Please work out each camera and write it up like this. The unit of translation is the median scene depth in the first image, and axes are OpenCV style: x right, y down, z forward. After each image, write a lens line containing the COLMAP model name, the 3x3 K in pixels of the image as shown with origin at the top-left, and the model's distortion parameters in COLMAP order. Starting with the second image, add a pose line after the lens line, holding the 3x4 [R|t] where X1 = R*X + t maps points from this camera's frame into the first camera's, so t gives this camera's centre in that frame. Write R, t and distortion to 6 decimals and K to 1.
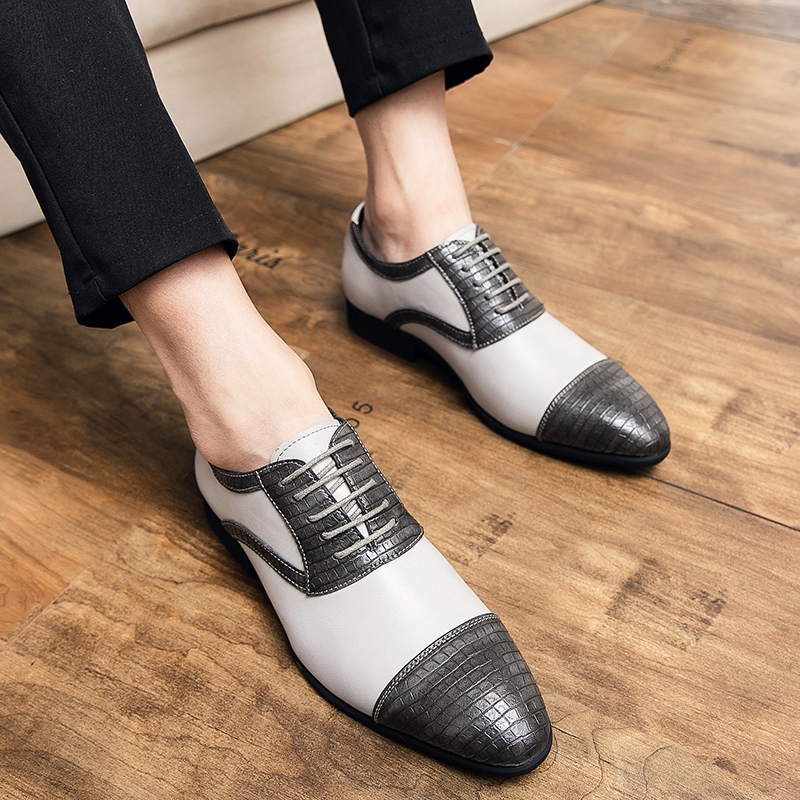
lens RADIAL K [[1313.3, 0, 400.0], [0, 1313.3, 400.0], [0, 0, 1]] dist [0.047962, -0.101272]
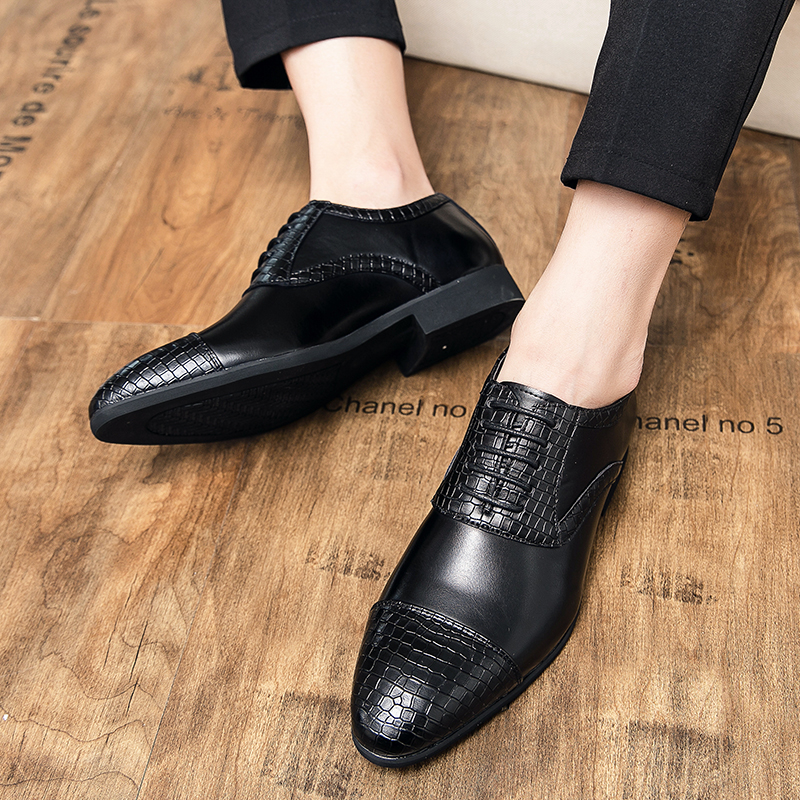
lens RADIAL K [[877.6, 0, 400.0], [0, 877.6, 400.0], [0, 0, 1]] dist [-0.009869, -0.000434]
pose [[0.386263, 0.752741, -0.533087, 0.238399], [-0.517910, 0.655231, 0.549947, -0.265869], [0.763262, 0.063667, 0.642944, 0.356119]]
